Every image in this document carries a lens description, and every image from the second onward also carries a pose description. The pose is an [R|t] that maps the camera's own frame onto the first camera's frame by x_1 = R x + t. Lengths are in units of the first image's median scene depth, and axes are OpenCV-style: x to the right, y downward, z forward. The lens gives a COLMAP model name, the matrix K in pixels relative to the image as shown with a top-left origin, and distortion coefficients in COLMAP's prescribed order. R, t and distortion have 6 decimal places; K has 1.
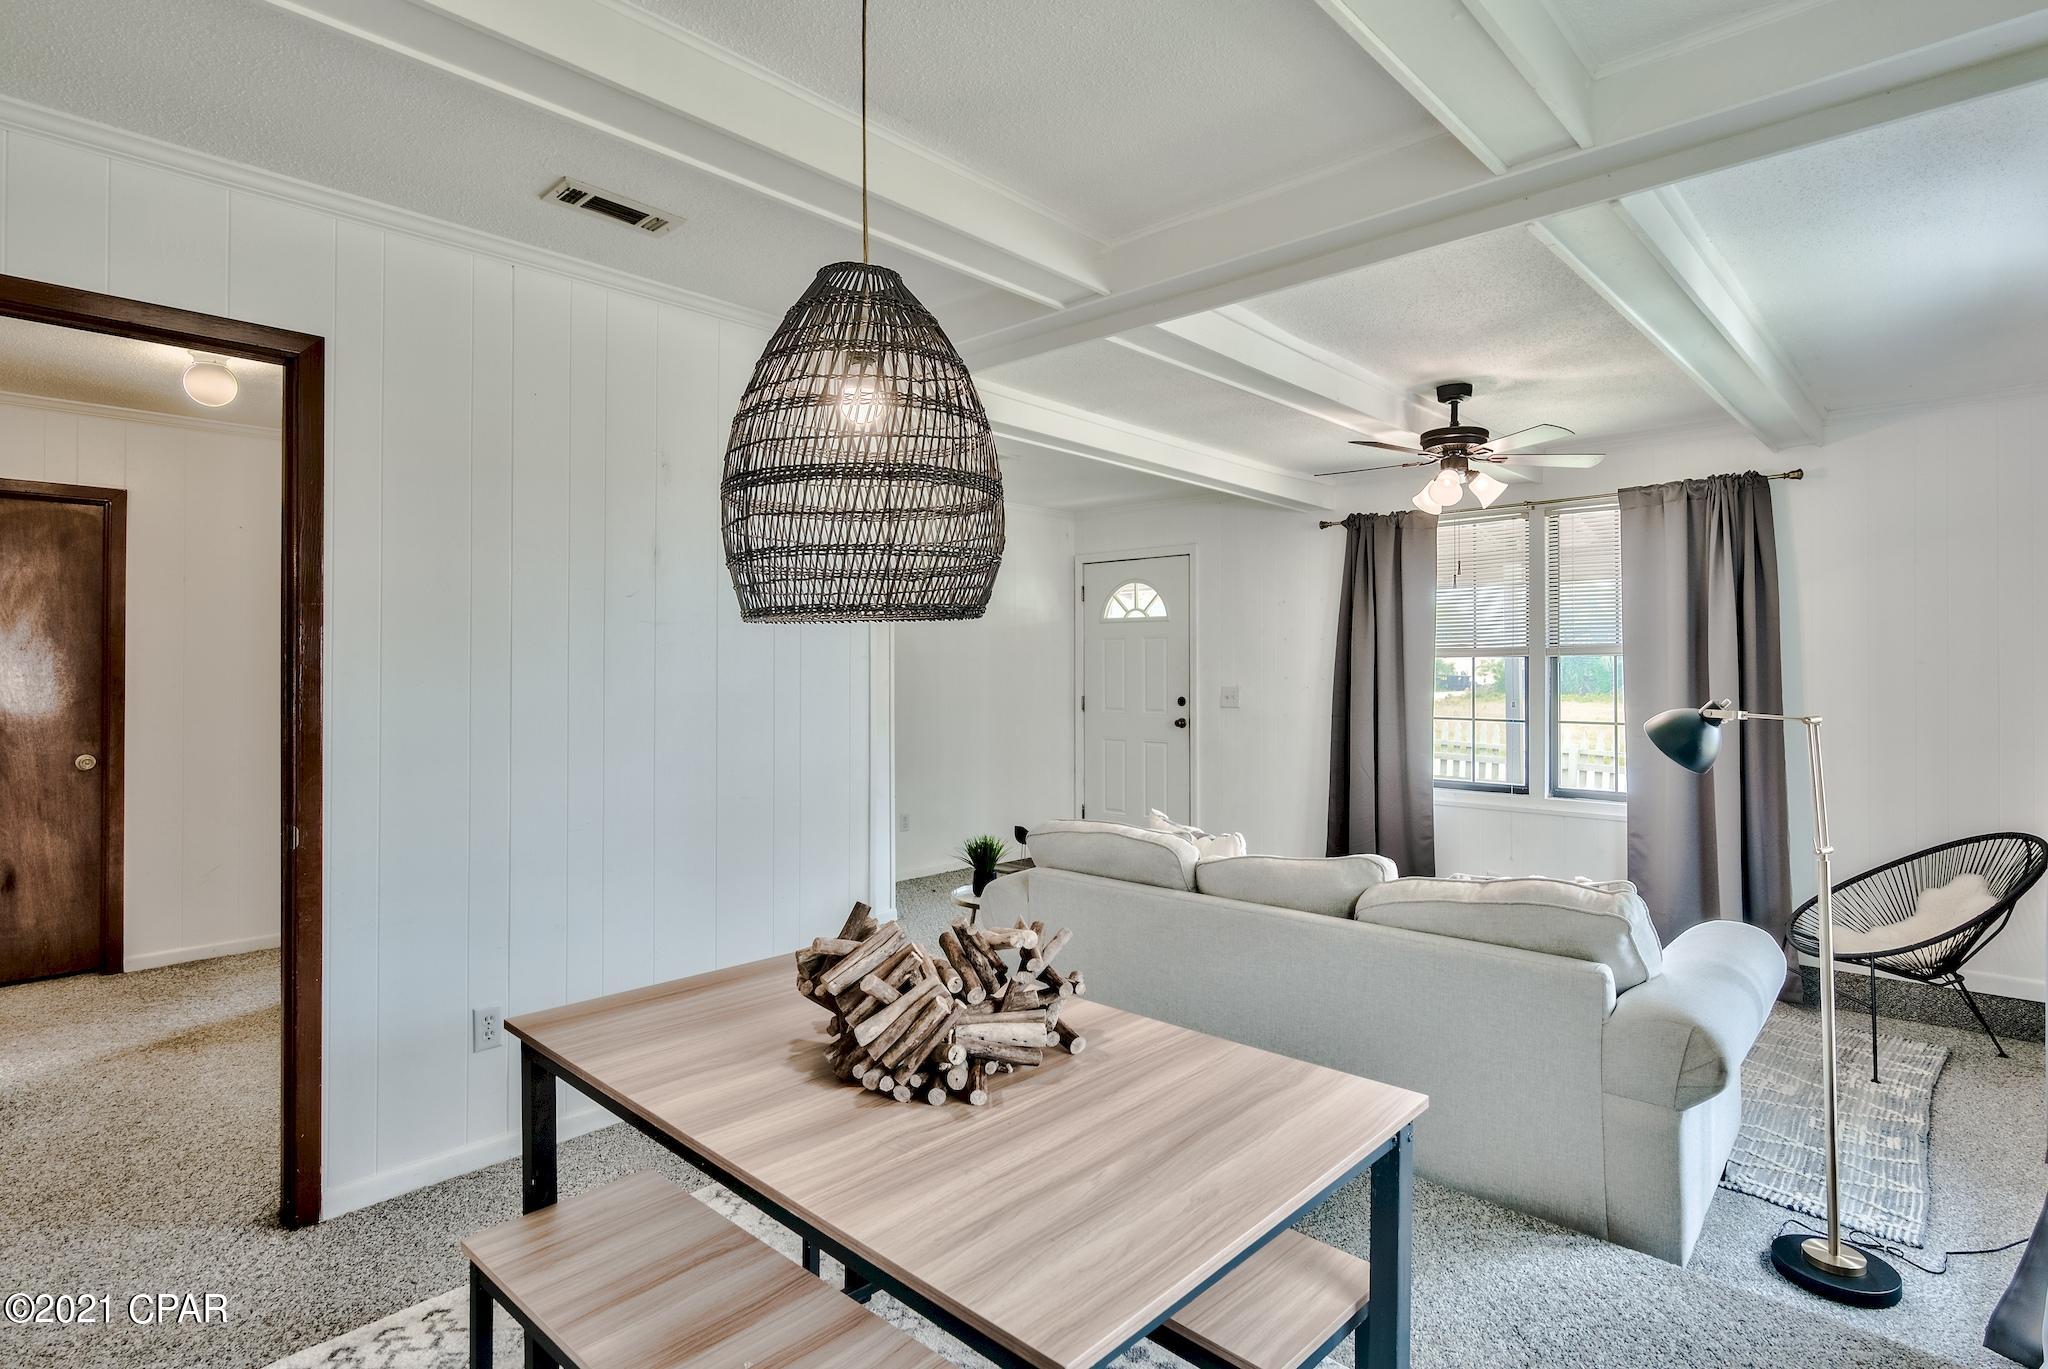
lens RADIAL K [[1029.5, 0, 1027.3], [0, 1029.5, 654.8], [0, 0, 1]] dist [0.001211, -0.000602]
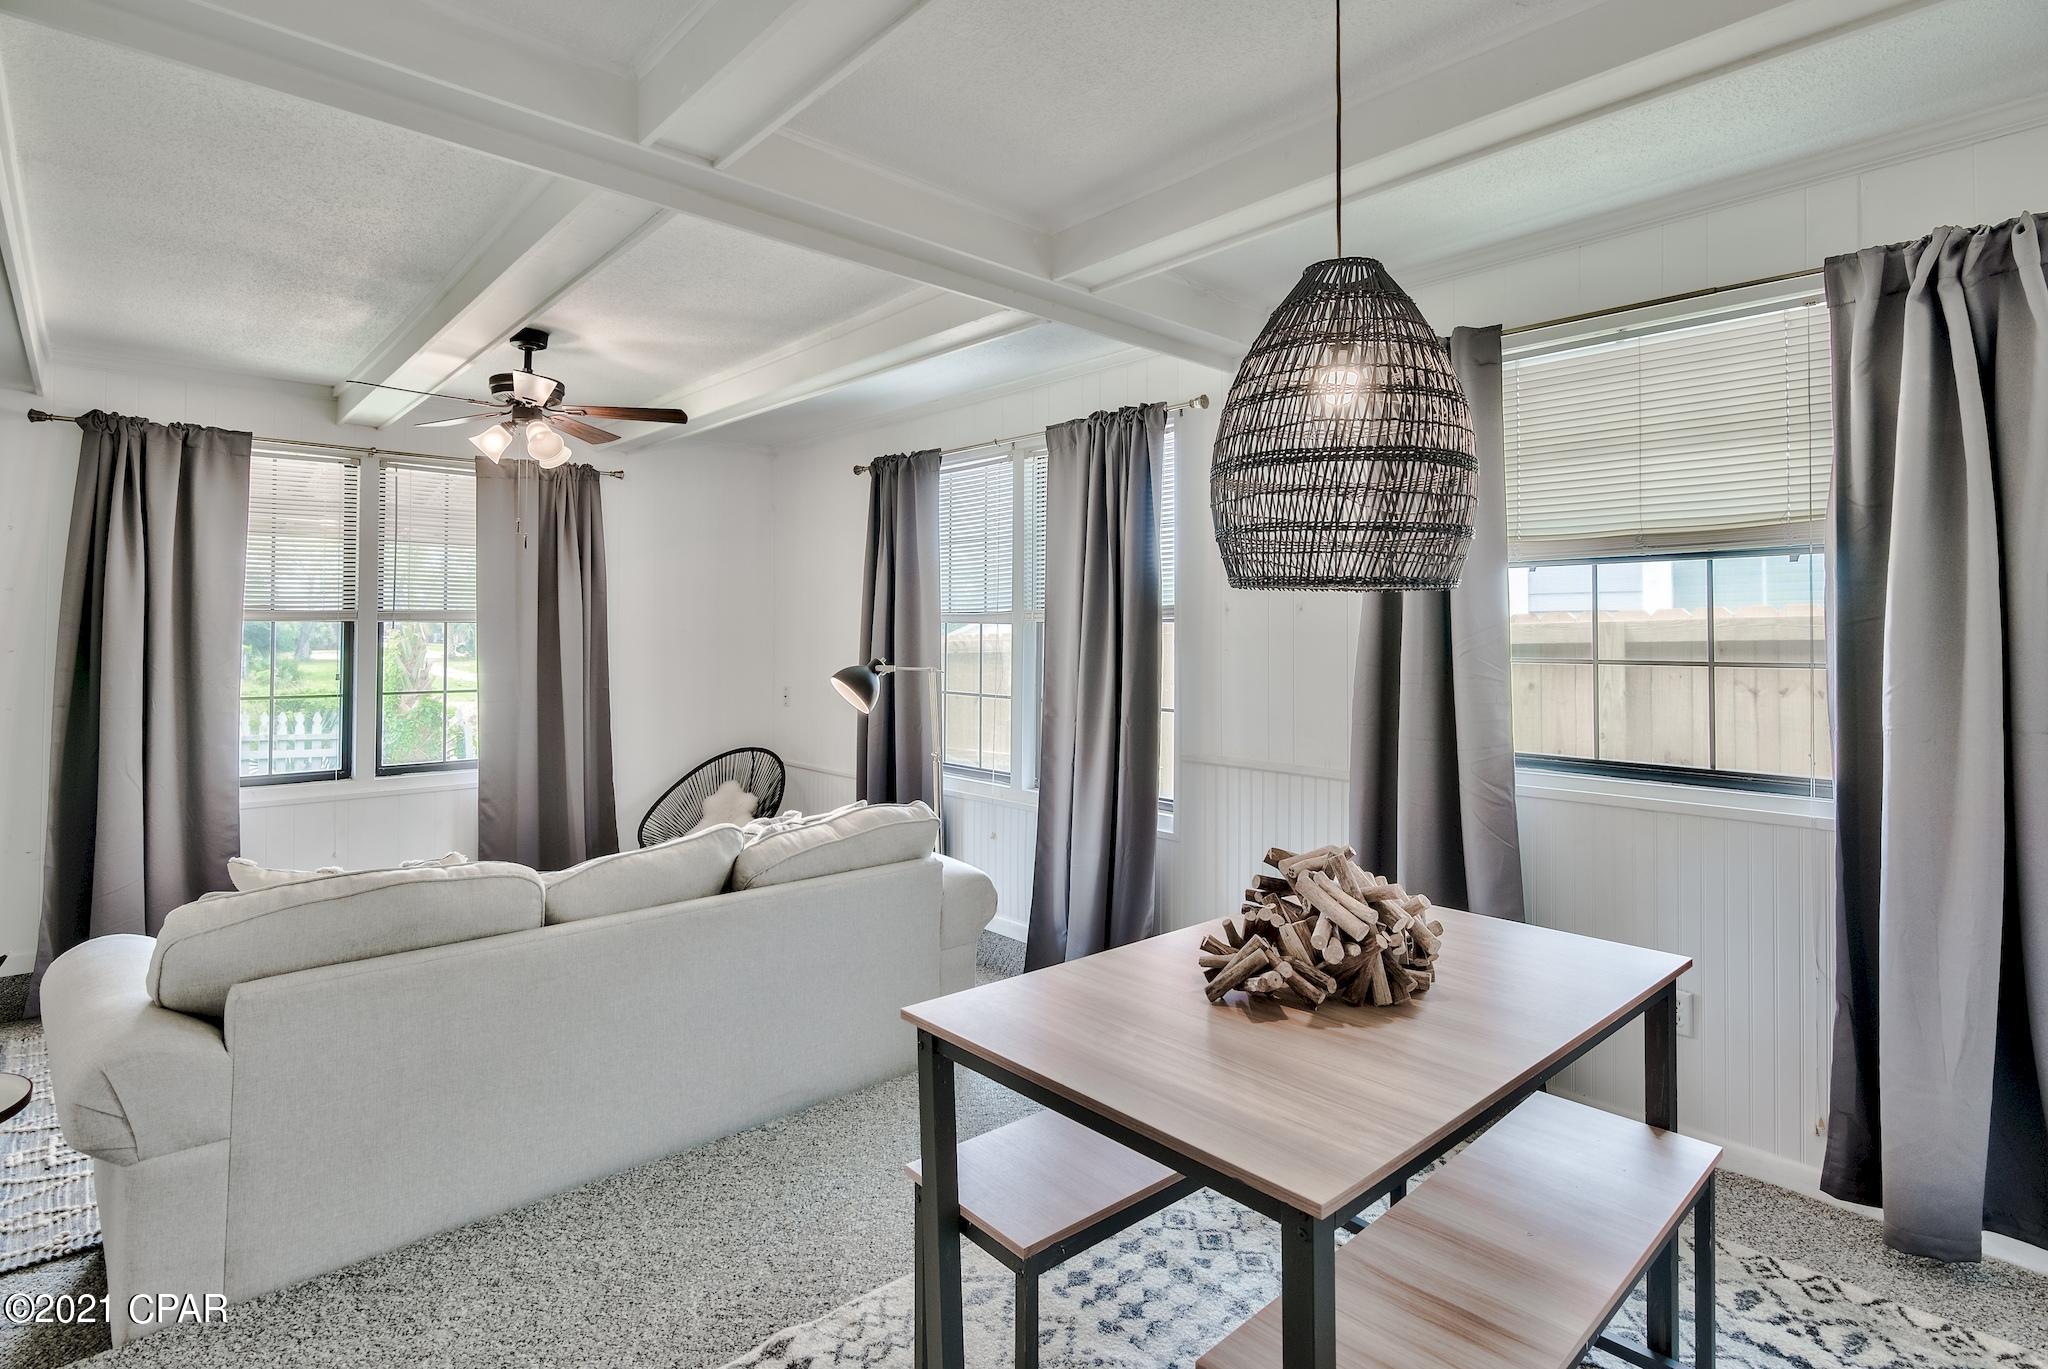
lens RADIAL K [[1041.9, 0, 1030.3], [0, 1041.9, 612.0], [0, 0, 1]] dist [0.000931, 0.000836]
pose [[0.083960, 0.021718, 0.996232, -0.426382], [-0.013414, 0.999697, -0.020663, 0.004777], [-0.996379, -0.011629, 0.084226, 0.415088]]
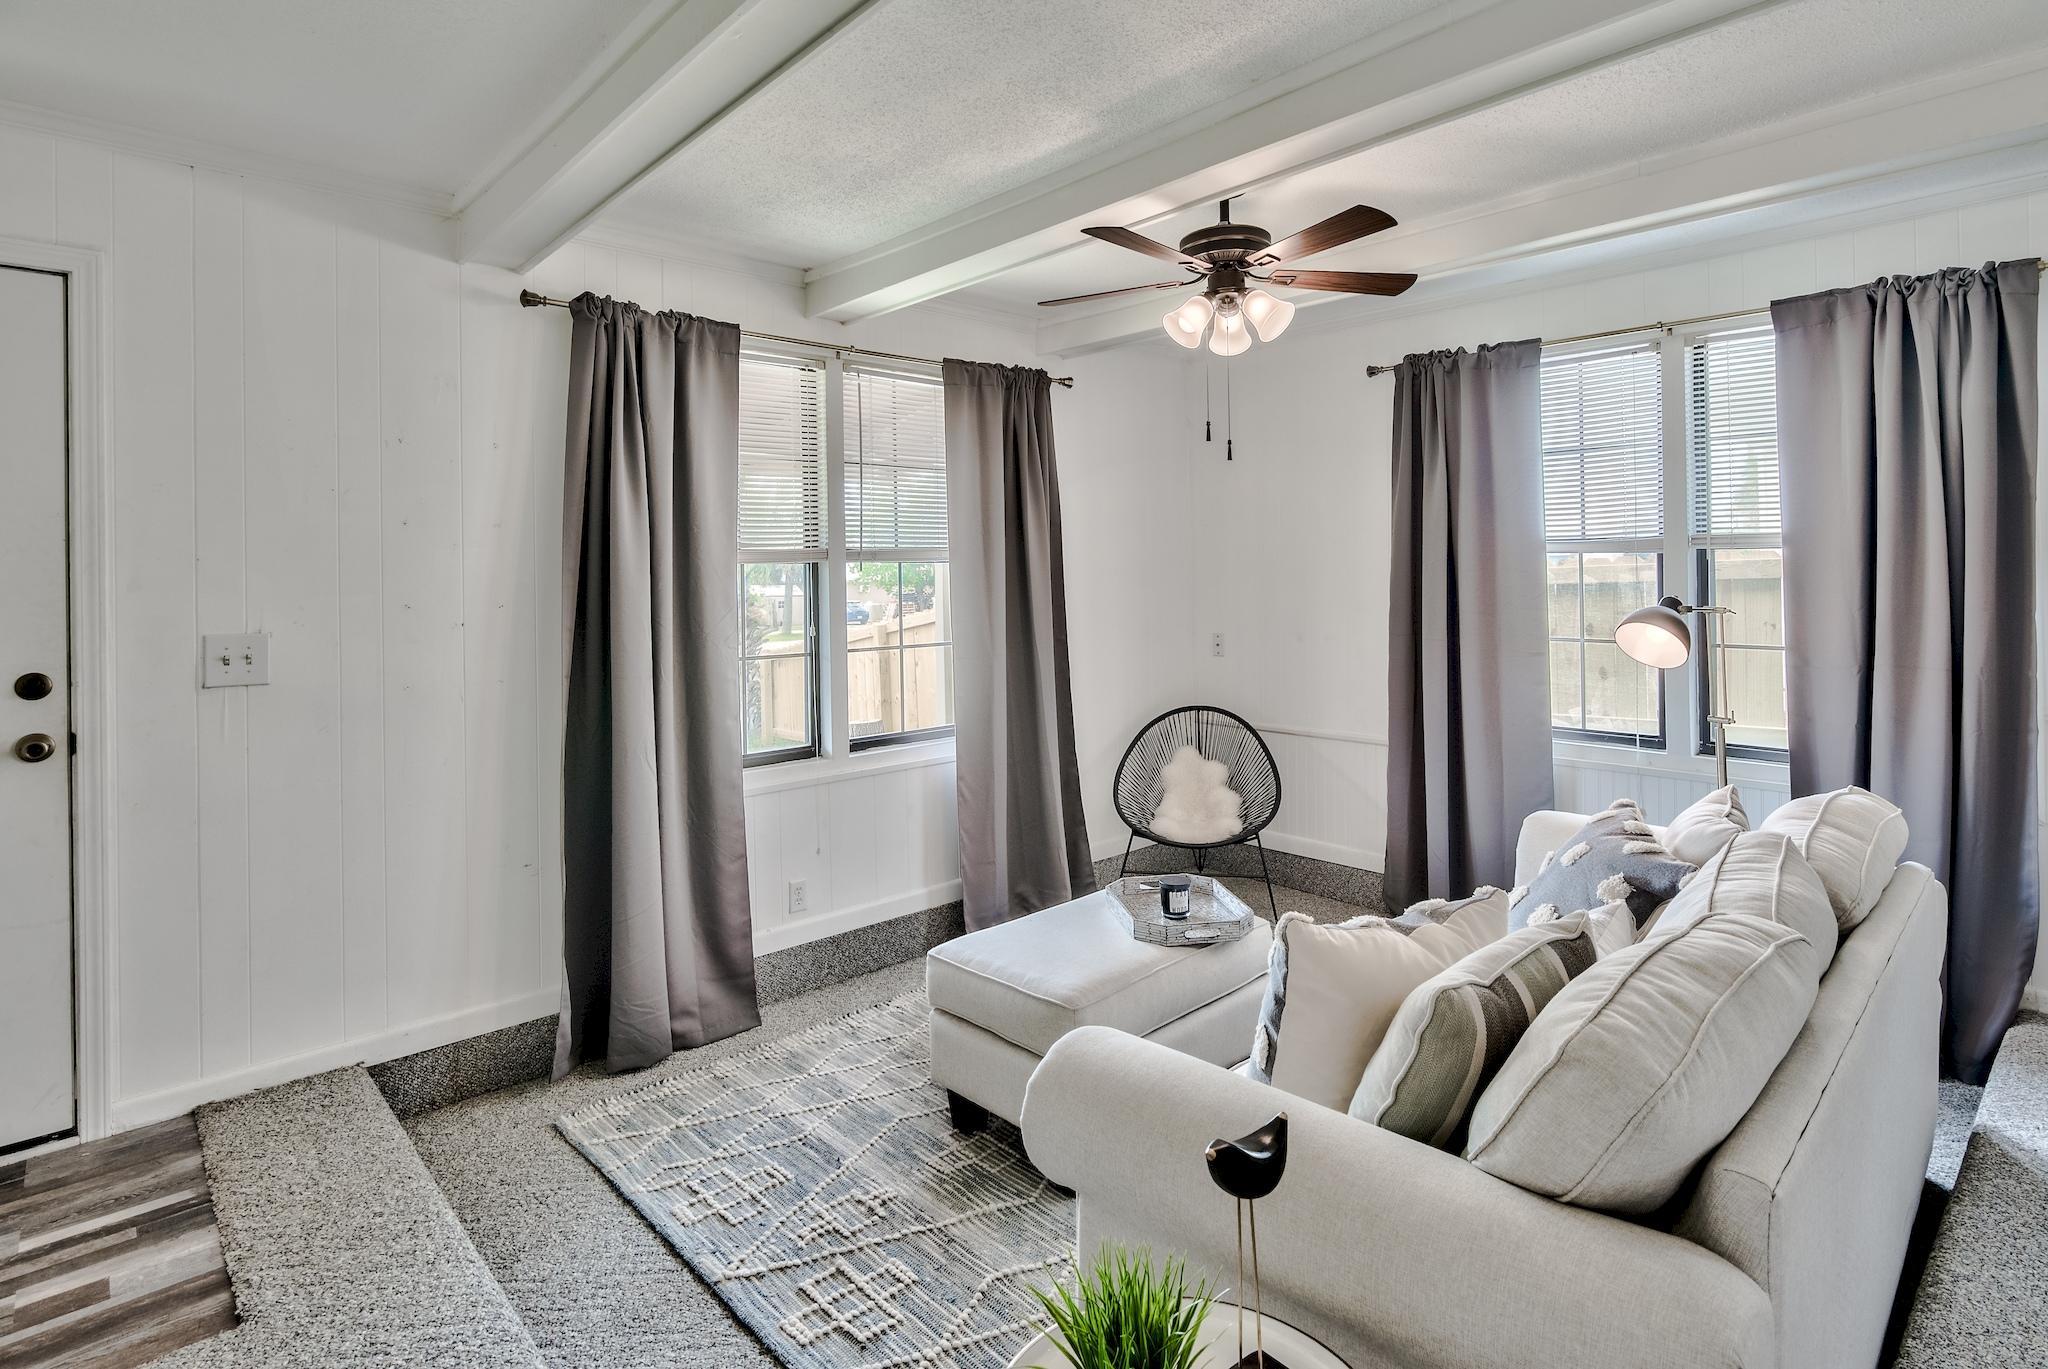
lens RADIAL K [[1047.4, 0, 1019.5], [0, 1047.4, 566.9], [0, 0, 1]] dist [-0.002098, -0.000060]
pose [[0.073300, 0.006162, 0.997291, -0.273399], [0.001995, 0.999978, -0.006325, 0.011119], [-0.997308, 0.002453, 0.073286, 0.969663]]
